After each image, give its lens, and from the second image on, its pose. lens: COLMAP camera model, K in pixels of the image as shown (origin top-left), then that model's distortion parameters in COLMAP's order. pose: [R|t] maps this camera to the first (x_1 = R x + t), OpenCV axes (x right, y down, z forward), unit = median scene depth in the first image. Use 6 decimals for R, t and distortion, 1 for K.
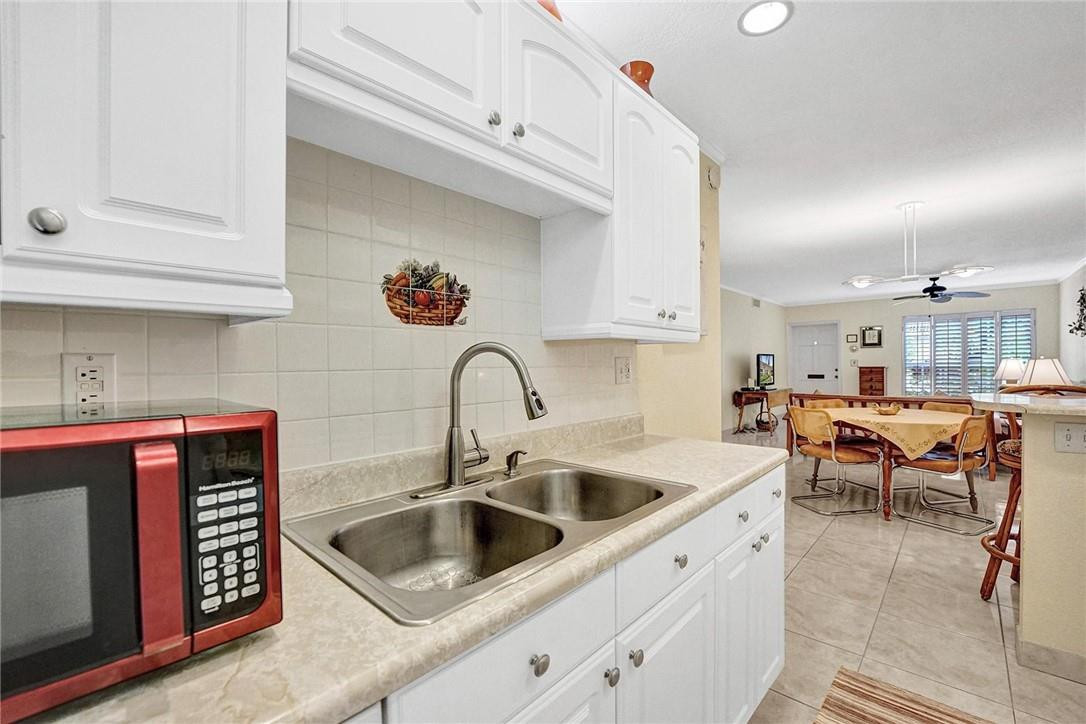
lens RADIAL K [[455.3, 0, 548.0], [0, 455.3, 370.0], [0, 0, 1]] dist [-0.026618, 0.000561]
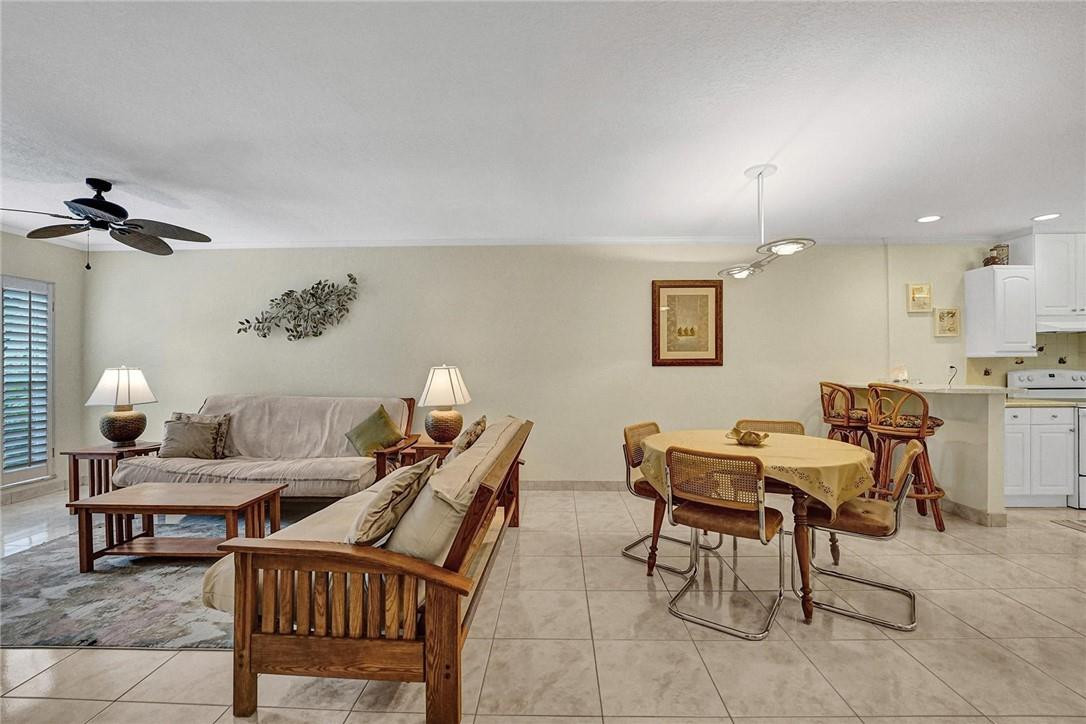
lens RADIAL K [[437.8, 0, 549.7], [0, 437.8, 363.3], [0, 0, 1]] dist [-0.022416, 0.000448]
pose [[-0.660359, 0.017602, 0.750743, 0.290901], [0.019940, 0.999784, -0.005901, -0.017764], [-0.750685, 0.011073, -0.660568, 1.072669]]
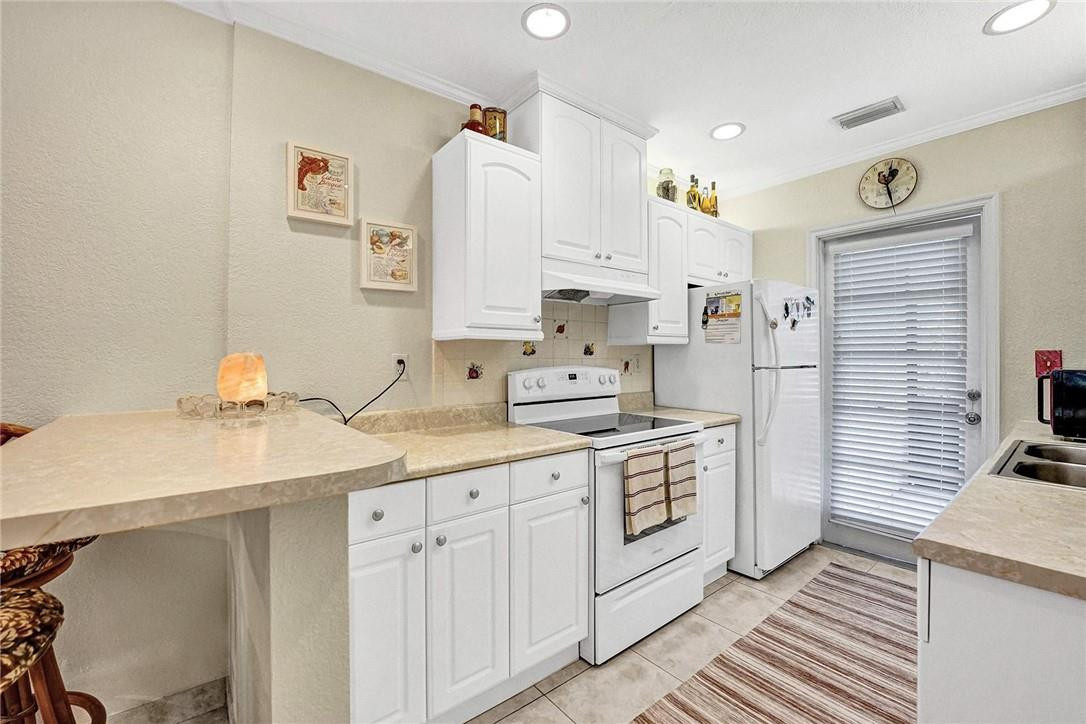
lens RADIAL K [[444.5, 0, 542.0], [0, 444.5, 353.8], [0, 0, 1]] dist [-0.027297, -0.000143]
pose [[-0.988322, 0.014633, 0.151676, 0.236968], [0.015210, 0.999881, 0.002642, -0.007791], [-0.151620, 0.004918, -0.988427, 0.414544]]
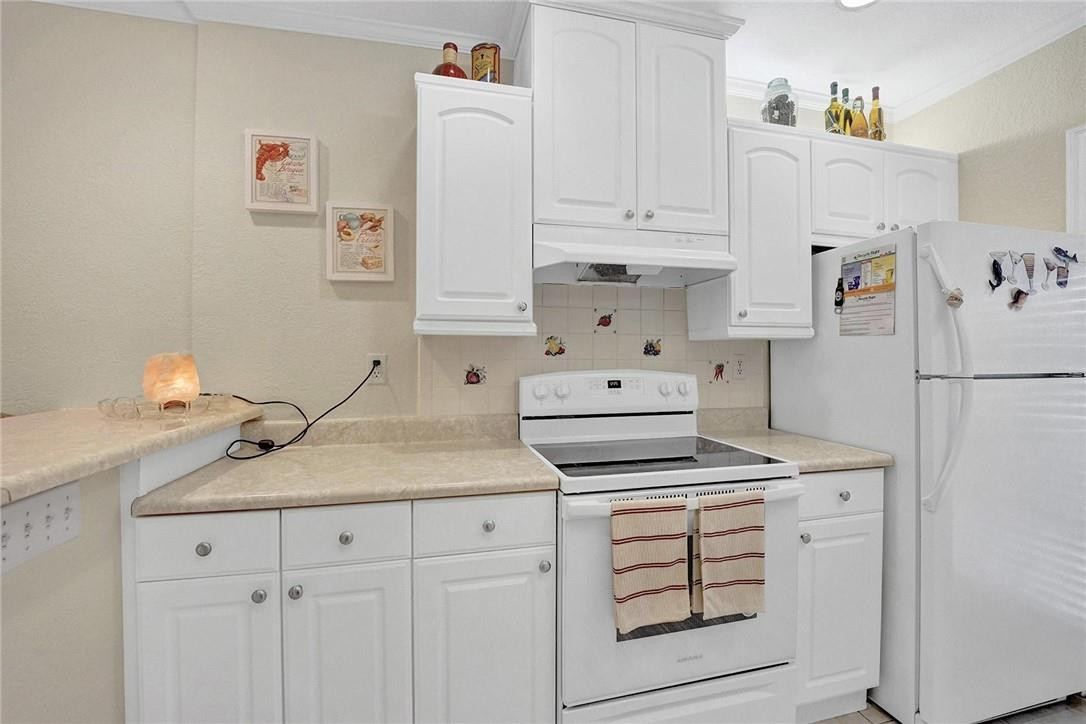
lens RADIAL K [[453.1, 0, 541.7], [0, 453.1, 357.9], [0, 0, 1]] dist [-0.027493, 0.000064]
pose [[-0.833341, 0.014280, 0.552575, 0.144472], [0.017274, 0.999851, 0.000213, -0.004189], [-0.552489, 0.009723, -0.833463, 0.295176]]
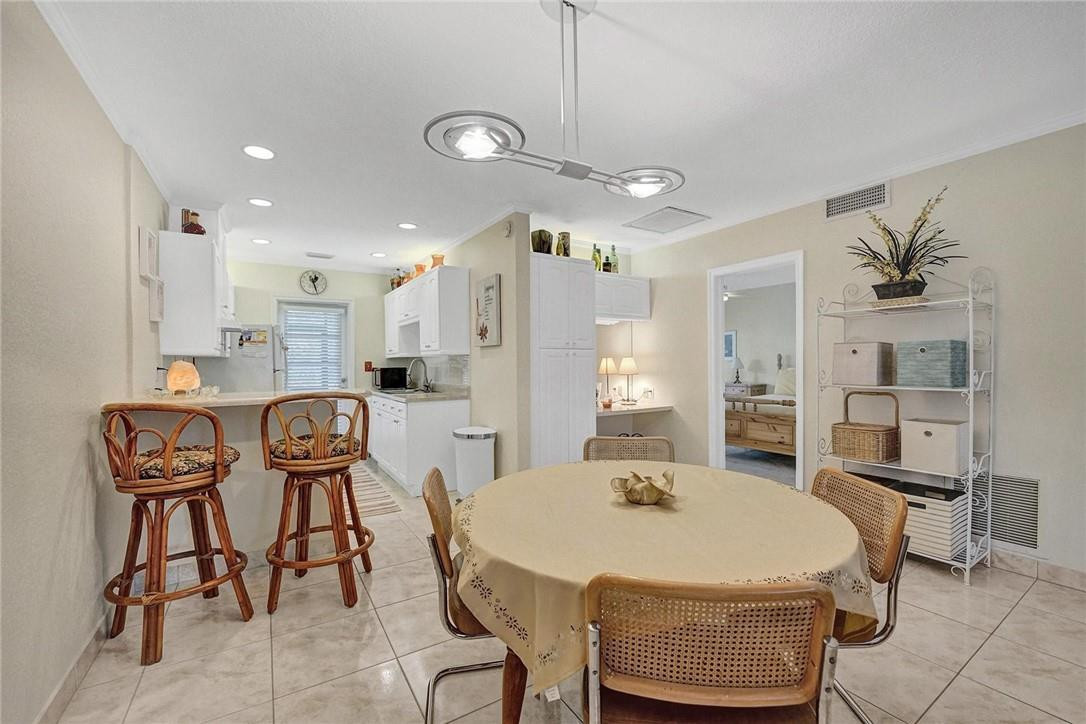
lens RADIAL K [[453.1, 0, 541.7], [0, 453.1, 357.9], [0, 0, 1]] dist [-0.027493, 0.000064]
pose [[-0.272631, 0.007426, -0.962090, 0.730294], [0.001621, 0.999972, 0.007259, -0.017739], [0.962117, 0.000419, -0.272635, 0.648912]]
